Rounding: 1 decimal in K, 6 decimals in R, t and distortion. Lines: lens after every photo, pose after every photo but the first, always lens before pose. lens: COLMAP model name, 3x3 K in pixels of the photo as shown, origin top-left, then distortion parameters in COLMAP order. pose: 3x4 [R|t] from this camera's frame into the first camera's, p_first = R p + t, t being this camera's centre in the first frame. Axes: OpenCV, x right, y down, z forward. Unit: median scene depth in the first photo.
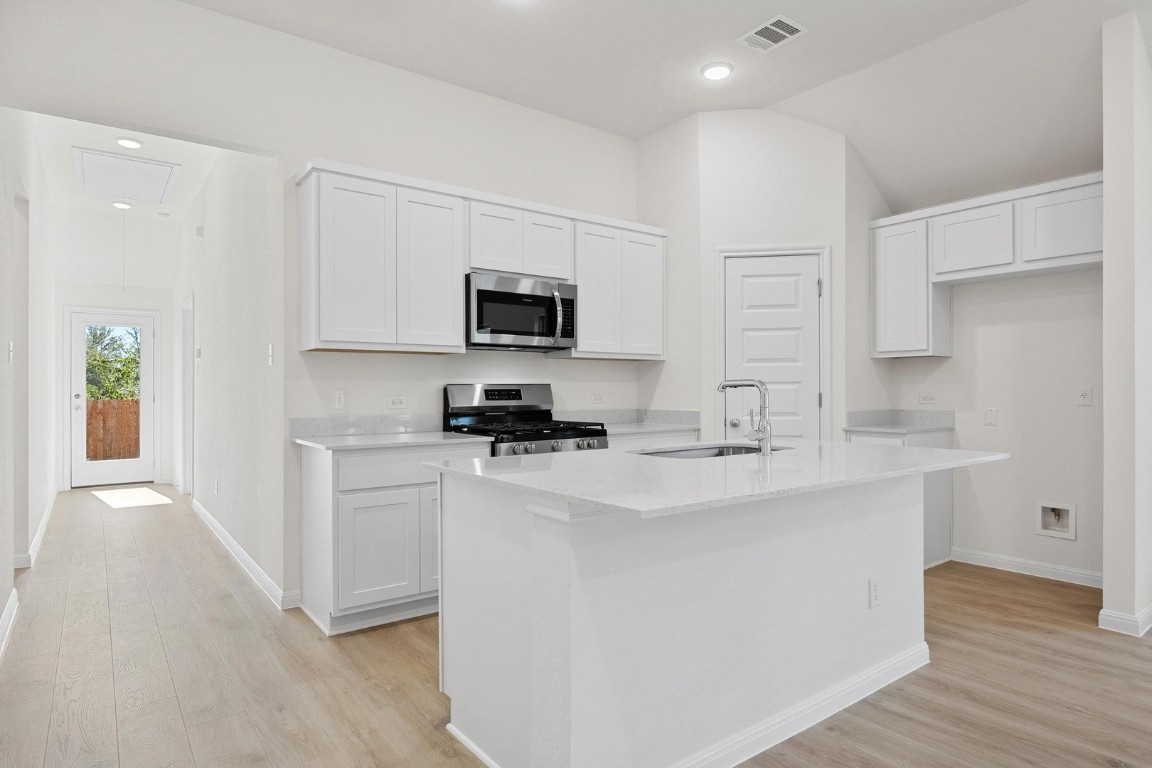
lens RADIAL K [[656.0, 0, 575.3], [0, 656.0, 384.6], [0, 0, 1]] dist [-0.006325, -0.001158]
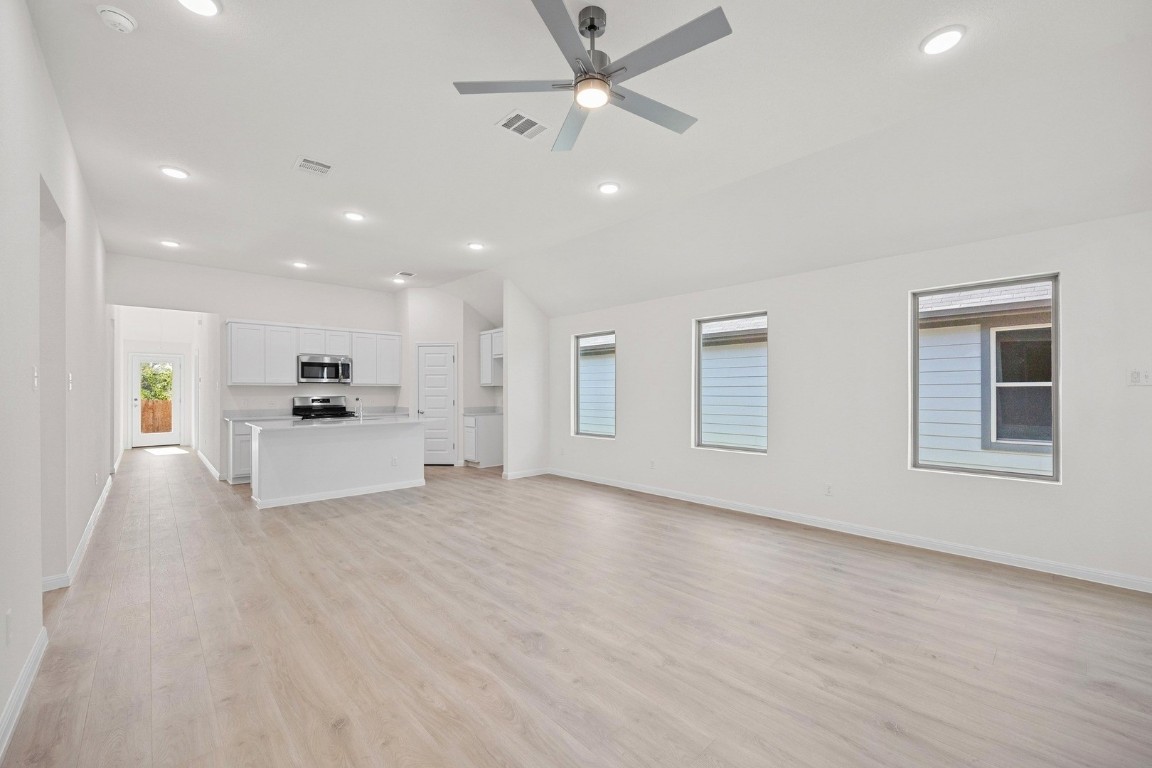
lens RADIAL K [[460.1, 0, 575.6], [0, 460.1, 386.4], [0, 0, 1]] dist [0.002465, -0.000352]
pose [[0.993631, 0.003132, 0.112636, 0.355564], [-0.003083, 0.999995, -0.000612, -0.024686], [-0.112637, 0.000260, 0.993636, -0.473908]]
